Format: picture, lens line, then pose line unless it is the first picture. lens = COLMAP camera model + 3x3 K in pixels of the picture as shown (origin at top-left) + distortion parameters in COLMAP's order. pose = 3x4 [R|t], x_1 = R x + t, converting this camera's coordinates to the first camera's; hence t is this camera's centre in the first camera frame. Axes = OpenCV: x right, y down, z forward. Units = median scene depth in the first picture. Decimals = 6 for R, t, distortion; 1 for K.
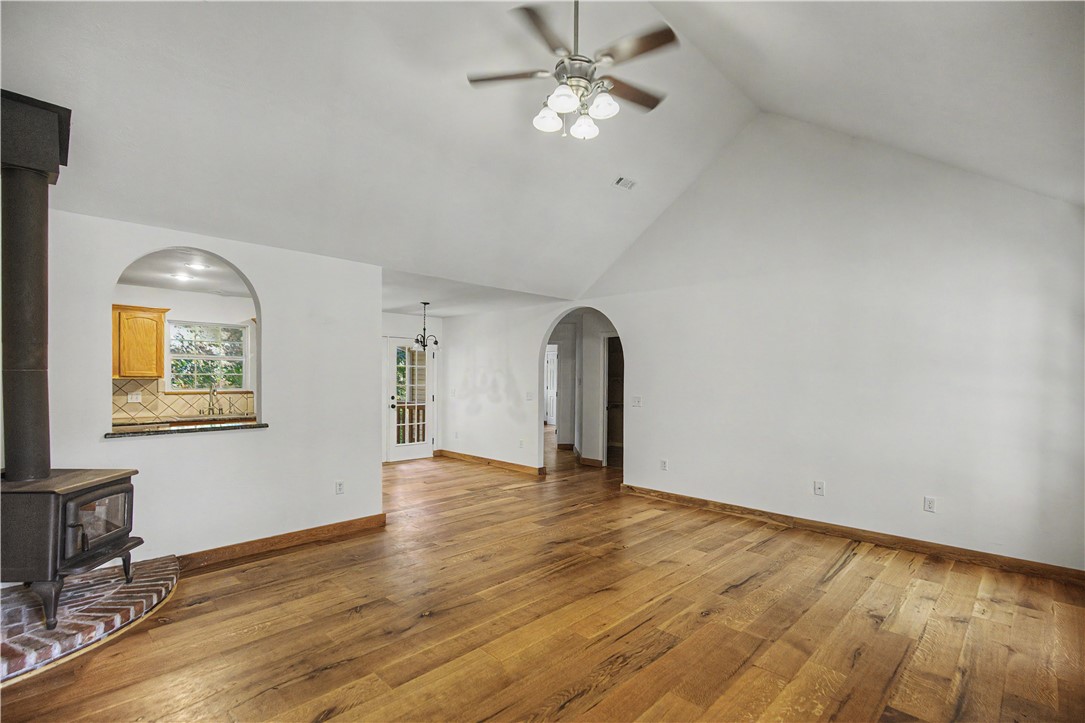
lens RADIAL K [[514.9, 0, 555.8], [0, 514.9, 356.4], [0, 0, 1]] dist [-0.000221, 0.000125]
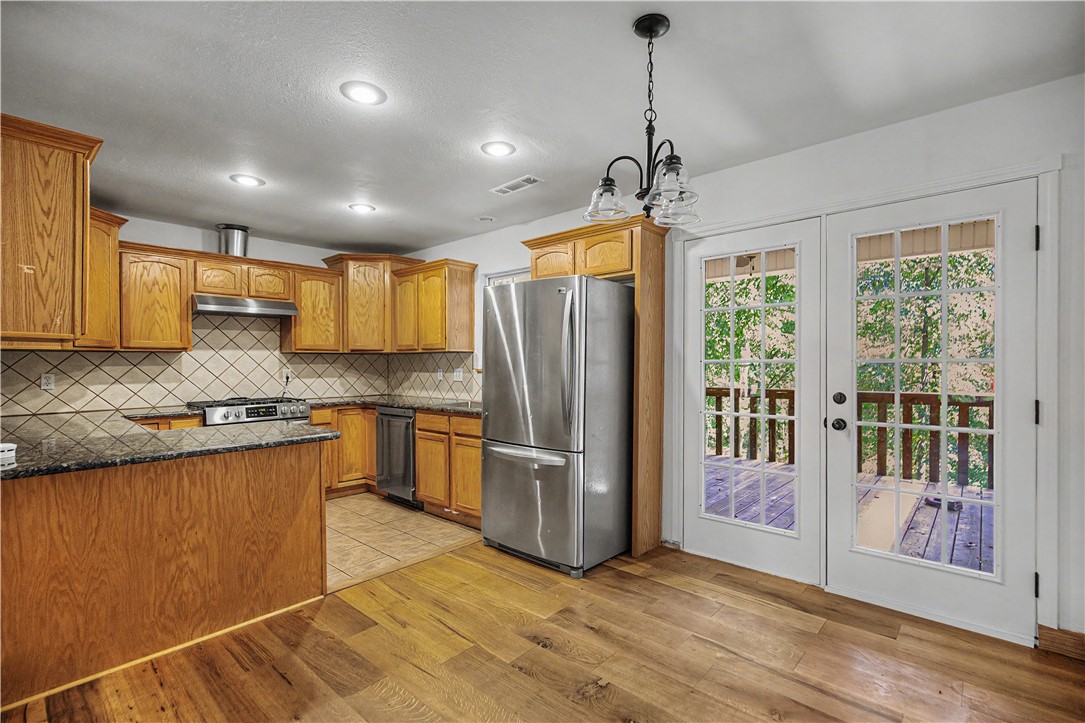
lens RADIAL K [[499.4, 0, 556.6], [0, 499.4, 368.6], [0, 0, 1]] dist [-0.000075, 0.000058]
pose [[0.032285, 0.000399, -0.999479, -0.020634], [0.042239, 0.999106, 0.001764, 0.112491], [0.998586, -0.042274, 0.032239, 1.707045]]
